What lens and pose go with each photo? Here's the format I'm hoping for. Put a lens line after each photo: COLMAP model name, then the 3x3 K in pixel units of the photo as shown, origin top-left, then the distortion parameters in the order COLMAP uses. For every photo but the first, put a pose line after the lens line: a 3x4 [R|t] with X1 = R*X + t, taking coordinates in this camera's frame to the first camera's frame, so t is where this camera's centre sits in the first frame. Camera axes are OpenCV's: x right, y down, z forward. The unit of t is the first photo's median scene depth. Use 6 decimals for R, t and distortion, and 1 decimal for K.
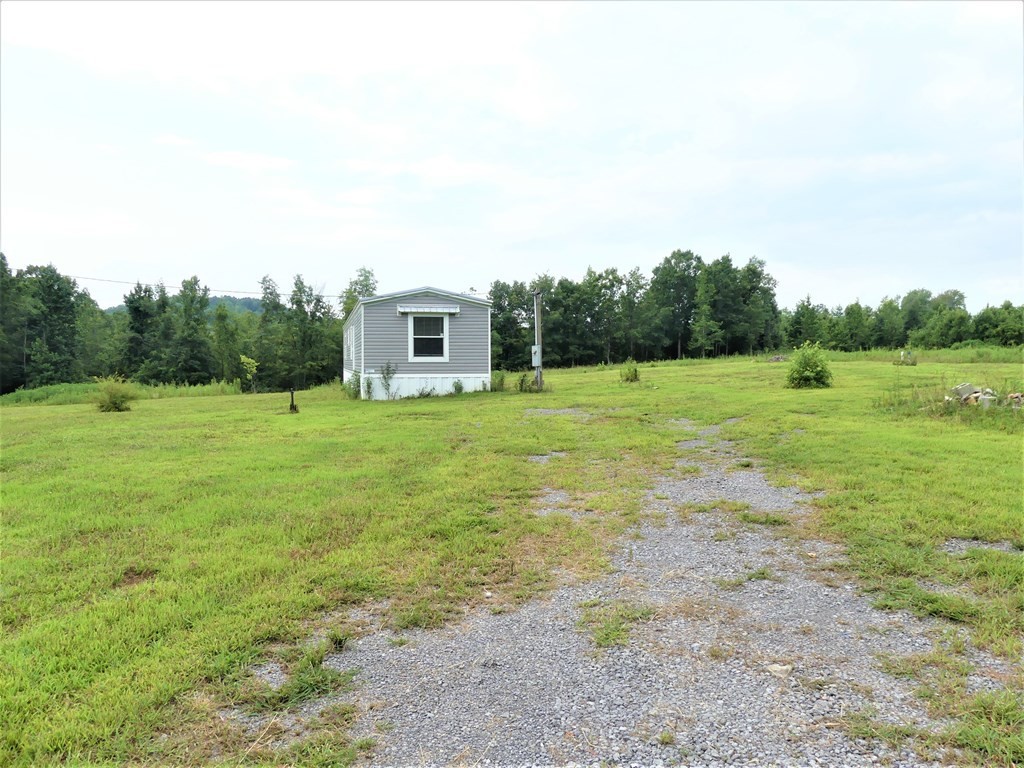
lens RADIAL K [[781.8, 0, 523.5], [0, 781.8, 389.0], [0, 0, 1]] dist [-0.014223, 0.033892]
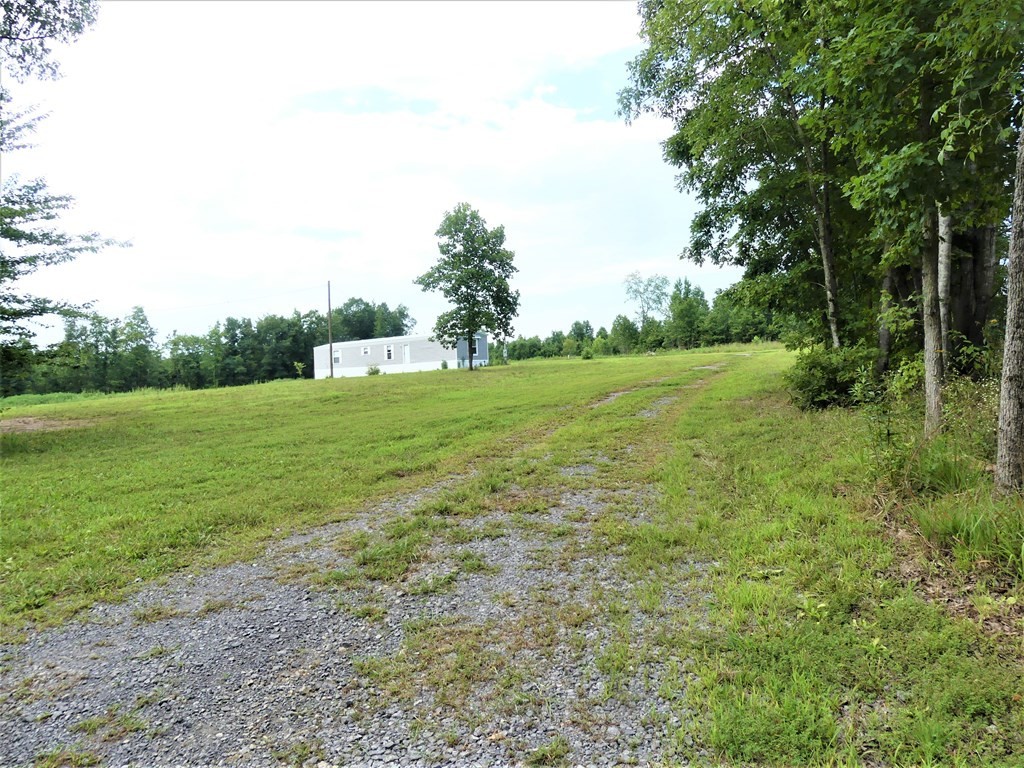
lens RADIAL K [[781.8, 0, 508.1], [0, 781.8, 386.7], [0, 0, 1]] dist [-0.014223, 0.033892]
pose [[0.826947, -0.031927, 0.561373, -0.385385], [0.055910, 0.998108, -0.025595, 0.036786], [-0.559494, 0.052552, 0.827167, -0.331238]]
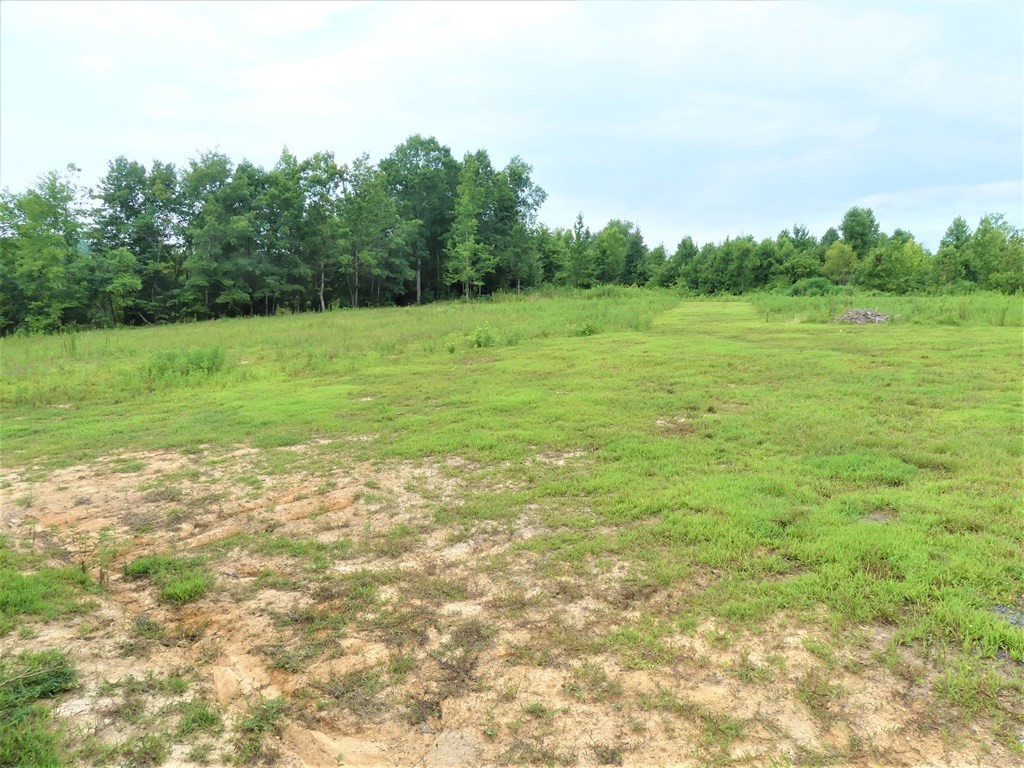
lens RADIAL K [[781.8, 0, 510.6], [0, 781.8, 385.3], [0, 0, 1]] dist [-0.014223, 0.033892]
pose [[0.894959, -0.045137, 0.443859, -0.039814], [0.007110, 0.996186, 0.086968, -0.022524], [-0.446091, -0.074677, 0.891867, 0.365143]]
